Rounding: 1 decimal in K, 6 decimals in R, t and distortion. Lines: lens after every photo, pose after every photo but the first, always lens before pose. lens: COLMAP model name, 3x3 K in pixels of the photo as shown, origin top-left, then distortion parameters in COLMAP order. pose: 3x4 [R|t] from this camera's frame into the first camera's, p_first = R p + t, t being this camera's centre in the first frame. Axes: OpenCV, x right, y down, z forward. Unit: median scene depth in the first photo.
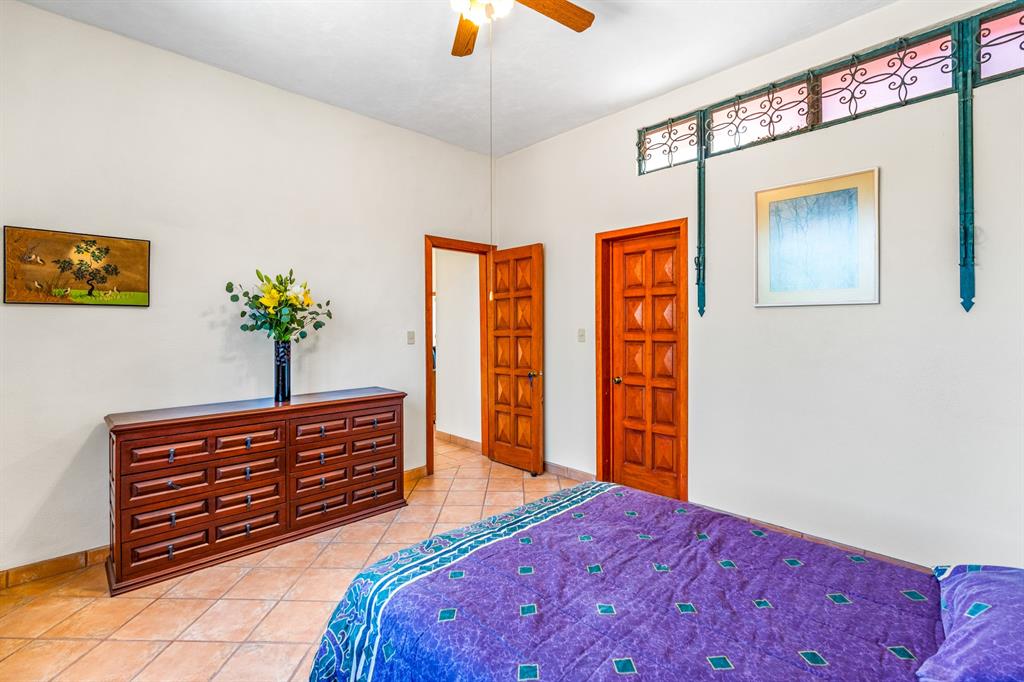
lens RADIAL K [[465.8, 0, 488.7], [0, 465.8, 319.2], [0, 0, 1]] dist [-0.011274, 0.001124]
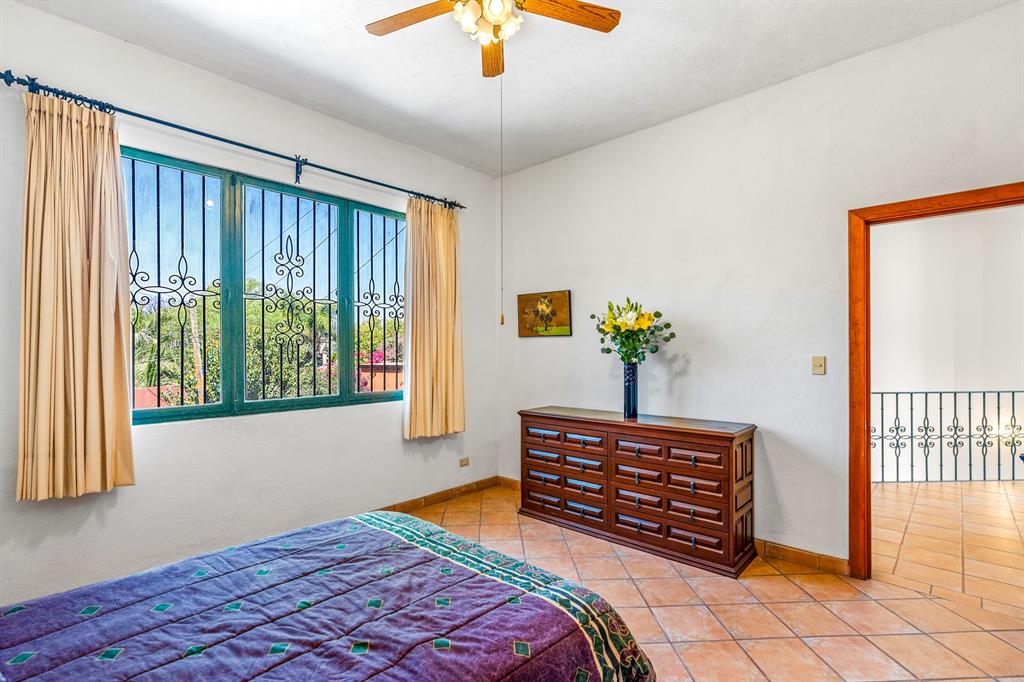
lens RADIAL K [[465.8, 0, 511.8], [0, 465.8, 343.5], [0, 0, 1]] dist [-0.011274, 0.001124]
pose [[0.098428, -0.010658, -0.995087, 0.687055], [0.016631, 0.999821, -0.009063, 0.007014], [0.995005, -0.015658, 0.098588, 0.672685]]
